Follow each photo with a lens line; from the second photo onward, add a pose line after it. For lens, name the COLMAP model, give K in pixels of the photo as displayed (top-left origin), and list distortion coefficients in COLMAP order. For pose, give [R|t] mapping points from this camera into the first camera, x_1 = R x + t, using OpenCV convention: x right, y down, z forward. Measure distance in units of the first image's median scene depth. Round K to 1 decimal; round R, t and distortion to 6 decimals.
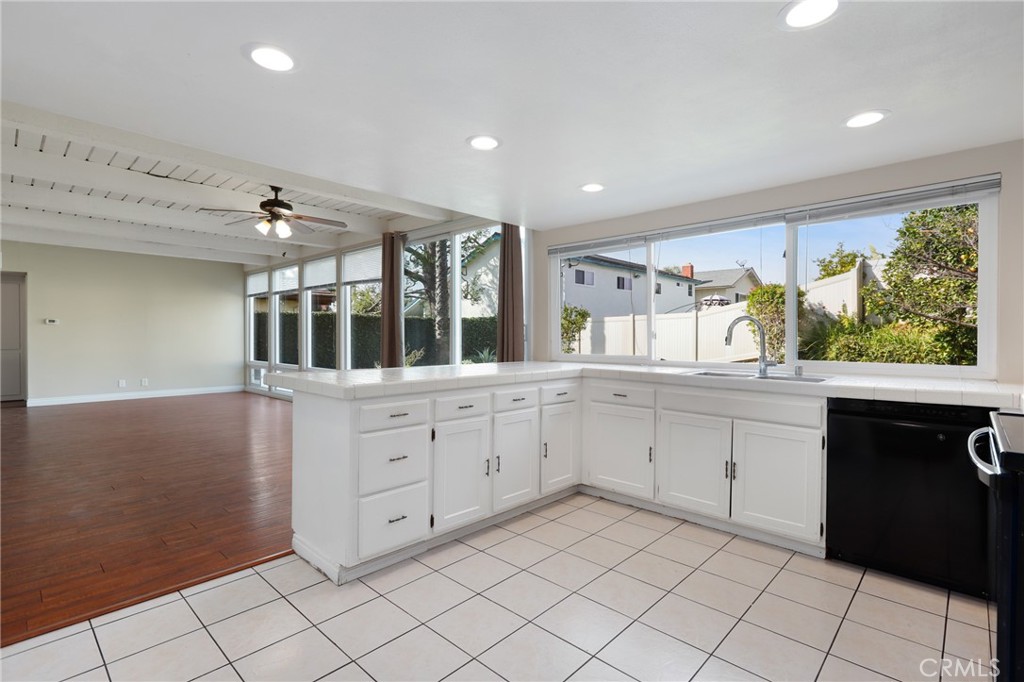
lens RADIAL K [[486.6, 0, 512.0], [0, 486.6, 341.0], [0, 0, 1]] dist [0.012337, -0.000069]
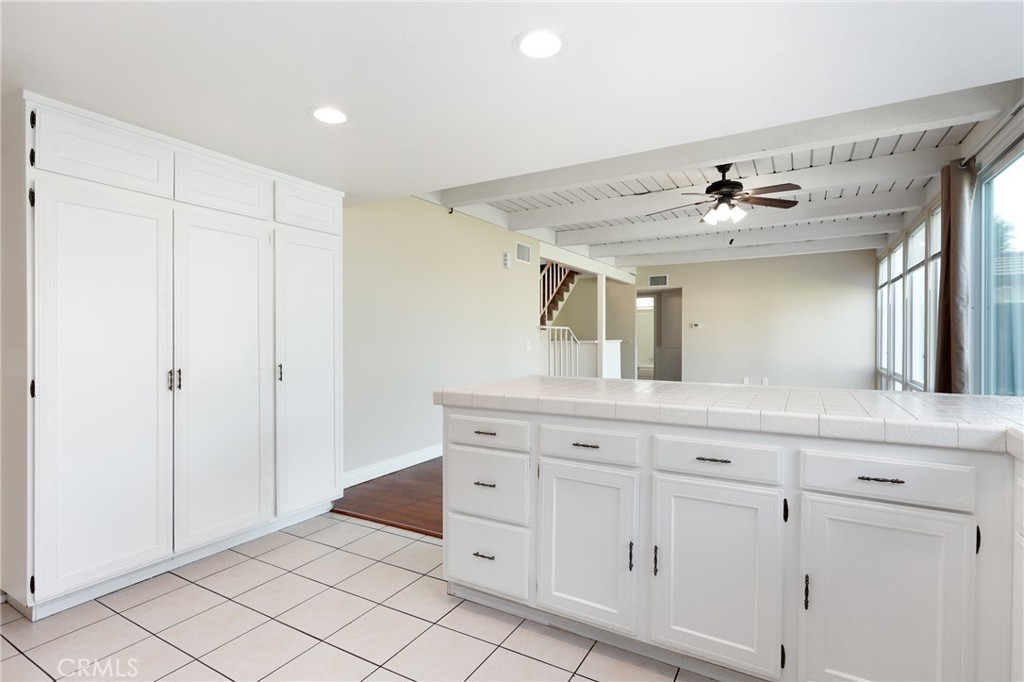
lens RADIAL K [[510.8, 0, 512.0], [0, 510.8, 341.0], [0, 0, 1]] dist [0.016767, -0.000053]
pose [[0.222382, 0.004607, -0.974949, 0.464615], [-0.004811, 0.999982, 0.003628, -0.007769], [0.974948, 0.003883, 0.222400, 0.615723]]
